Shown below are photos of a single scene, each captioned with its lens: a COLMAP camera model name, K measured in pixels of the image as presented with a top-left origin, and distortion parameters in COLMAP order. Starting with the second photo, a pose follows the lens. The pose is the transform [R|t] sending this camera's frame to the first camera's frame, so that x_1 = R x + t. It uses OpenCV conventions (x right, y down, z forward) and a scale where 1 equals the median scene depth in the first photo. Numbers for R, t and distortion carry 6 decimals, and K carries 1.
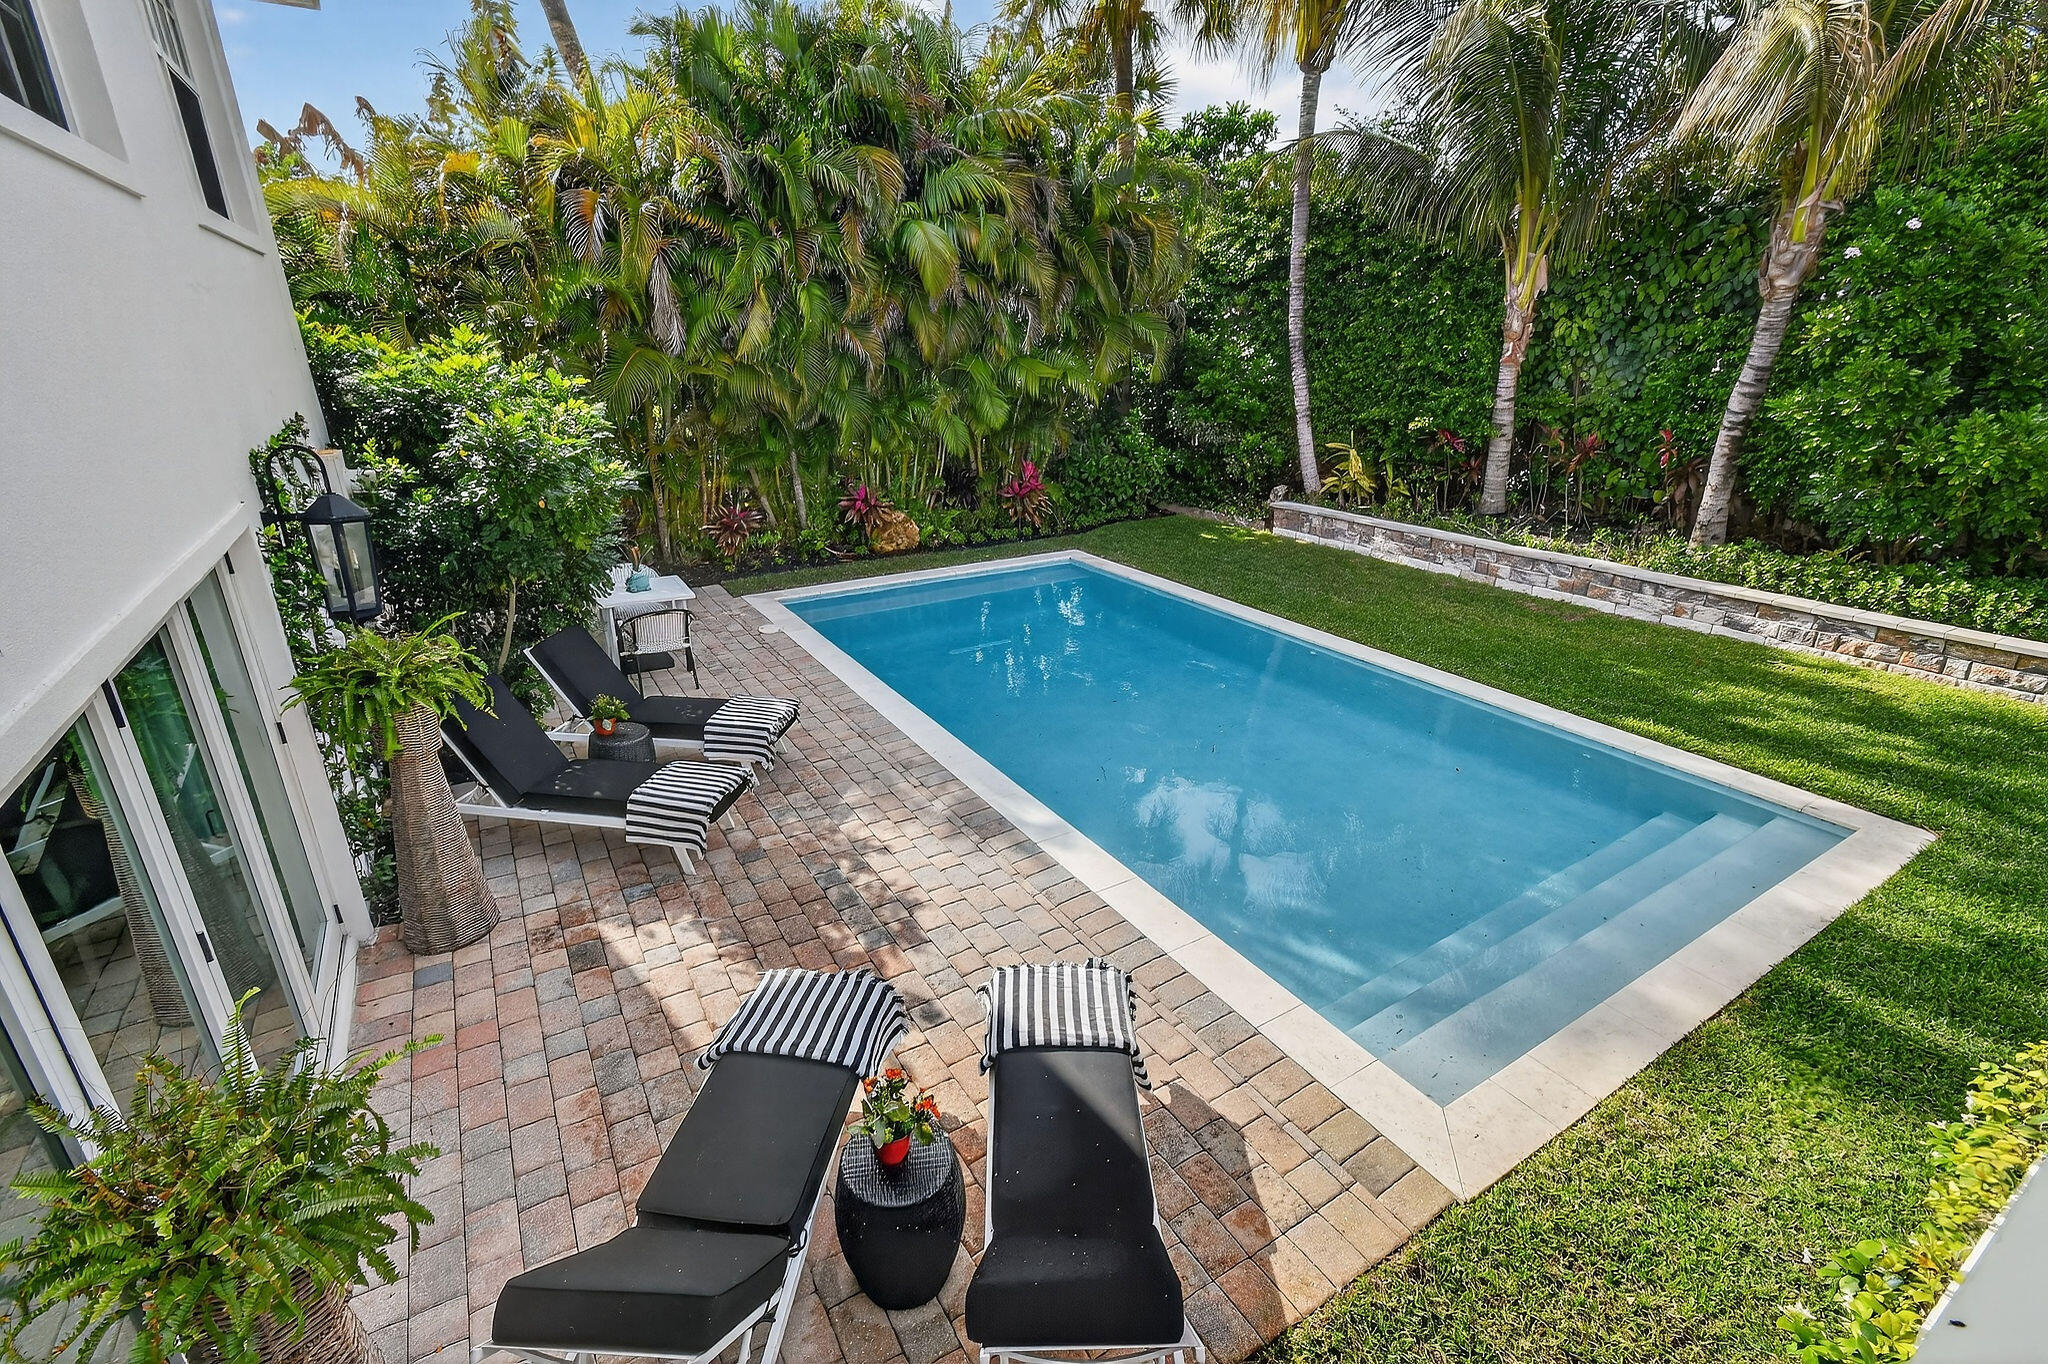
lens RADIAL K [[915.6, 0, 1012.1], [0, 915.6, 688.8], [0, 0, 1]] dist [0.003300, -0.001394]
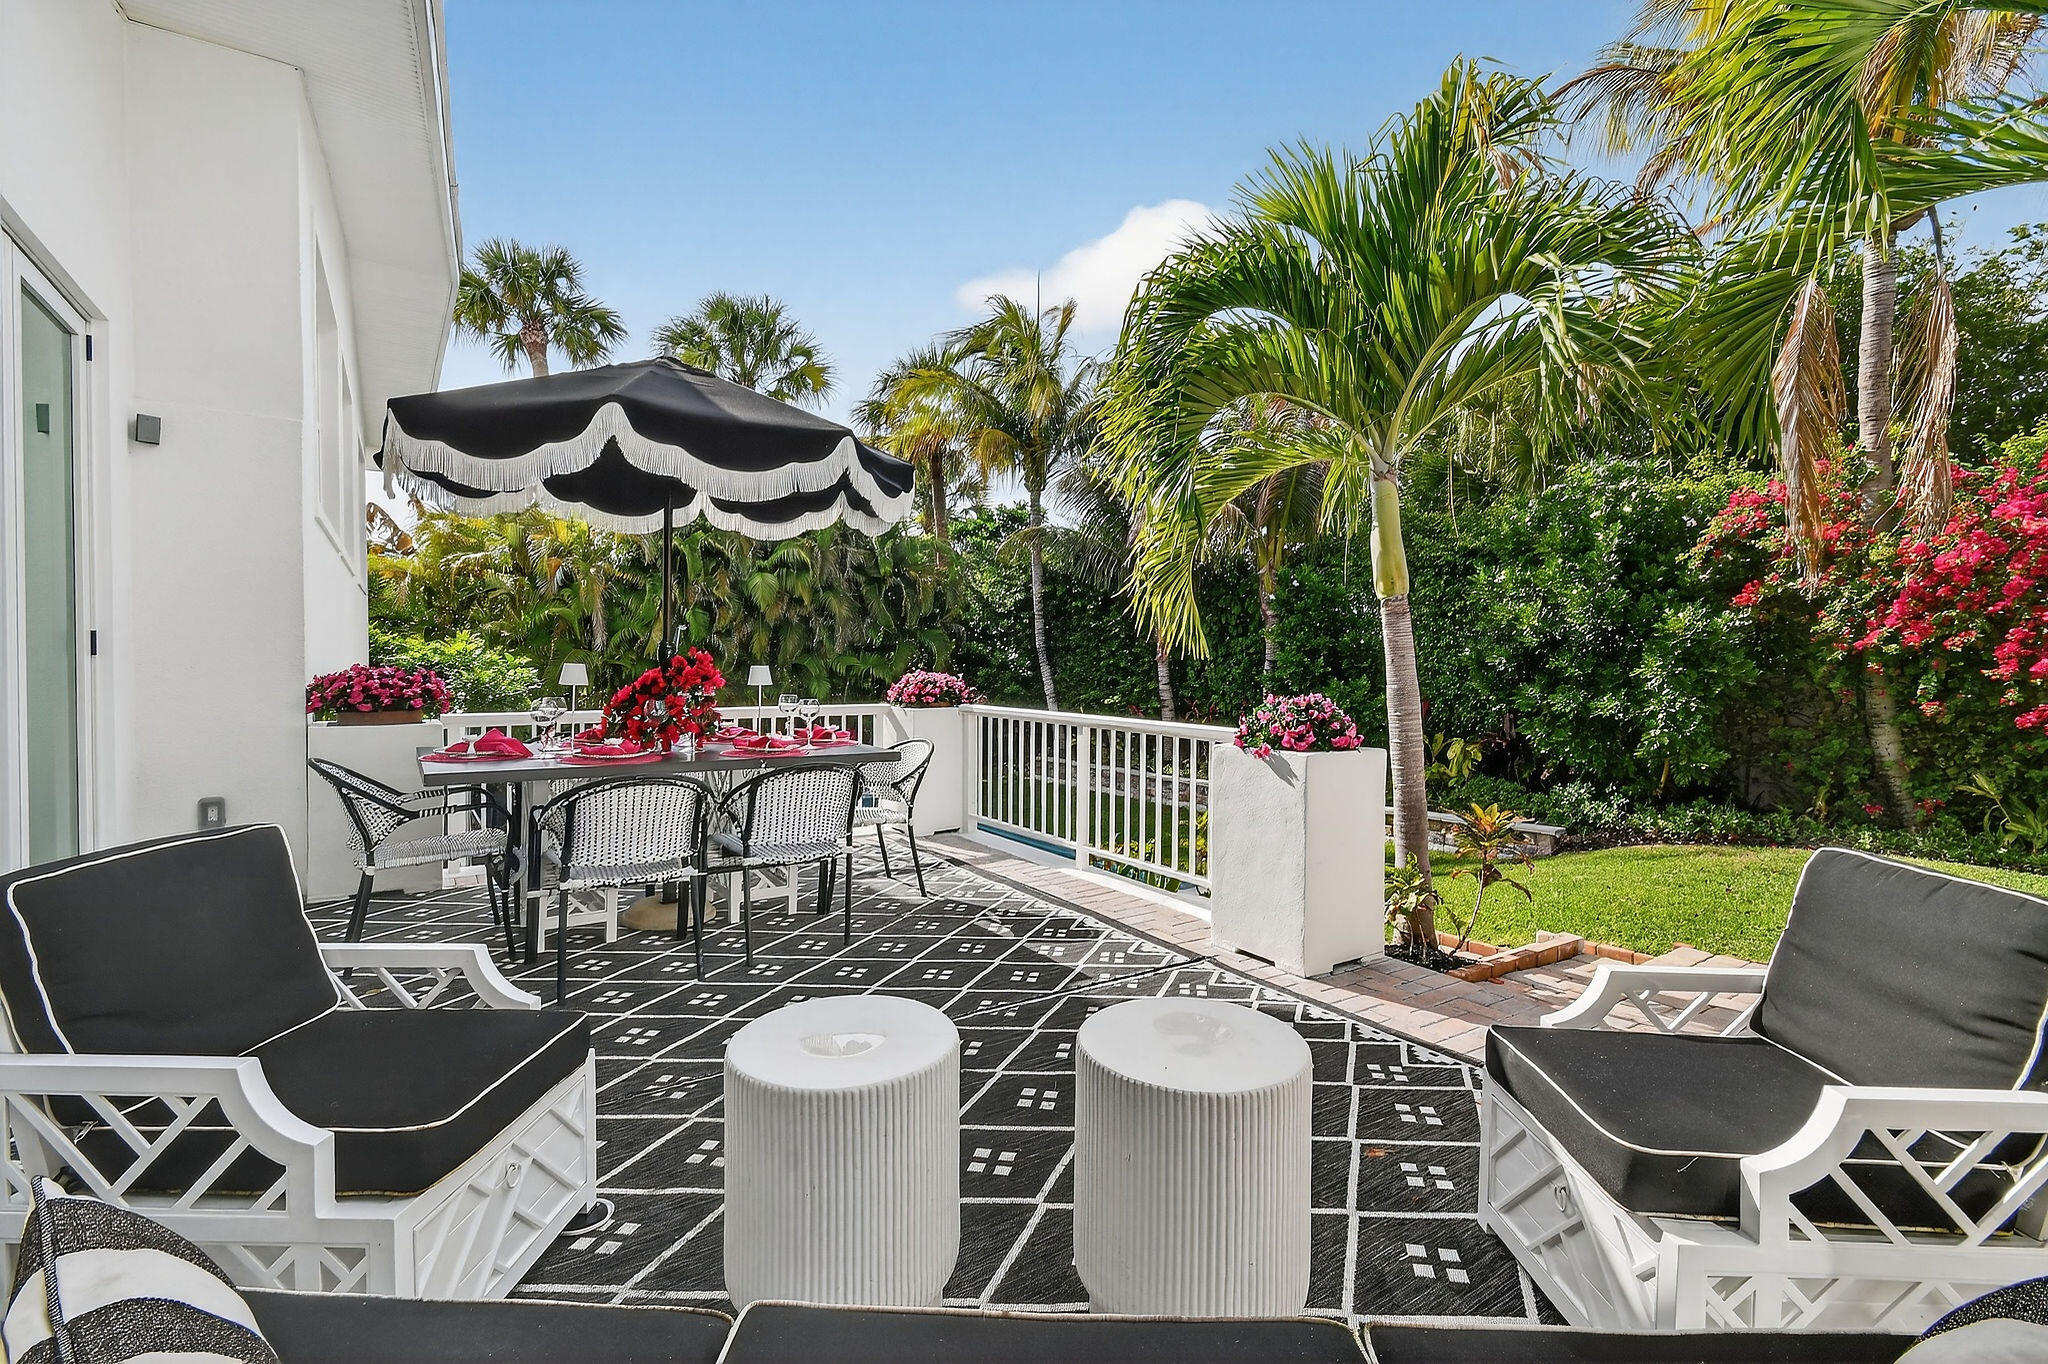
lens RADIAL K [[929.5, 0, 1024.0], [0, 929.5, 682.0], [0, 0, 1]] dist [0.002304, 0.000052]
pose [[0.998845, 0.001849, 0.048012, 0.238144], [0.014507, 0.941012, -0.338062, 0.194586], [-0.045805, 0.338368, 0.939898, -0.425991]]
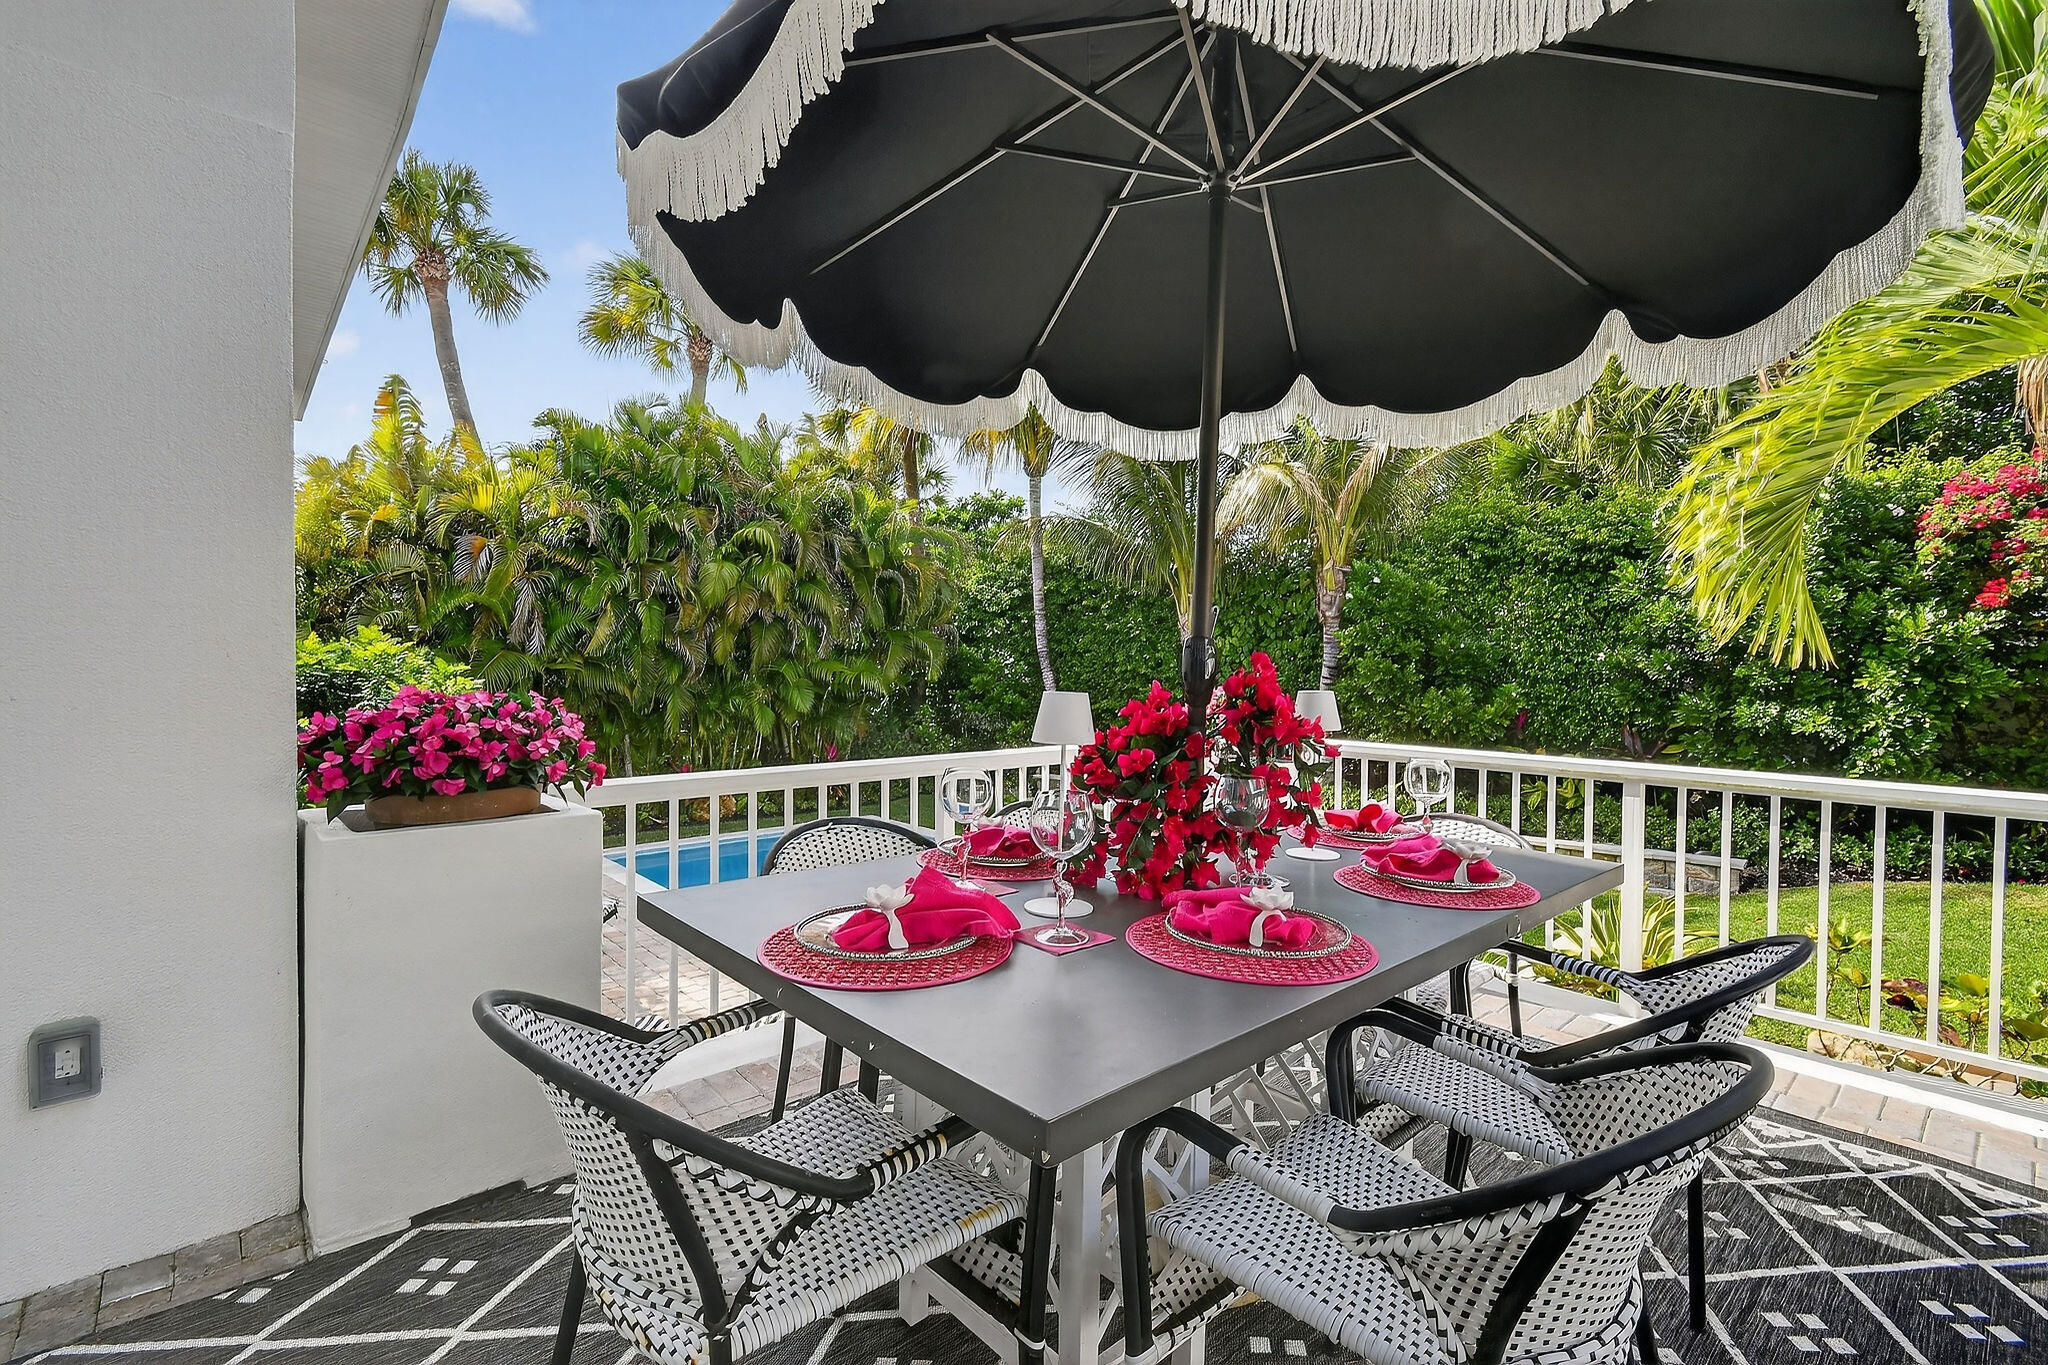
lens RADIAL K [[929.5, 0, 1024.0], [0, 929.5, 682.5], [0, 0, 1]] dist [0.002304, 0.000052]
pose [[0.984730, 0.000753, 0.174086, 0.059854], [0.058773, 0.939842, -0.336516, 0.116681], [-0.163867, 0.341609, 0.925446, -0.230952]]
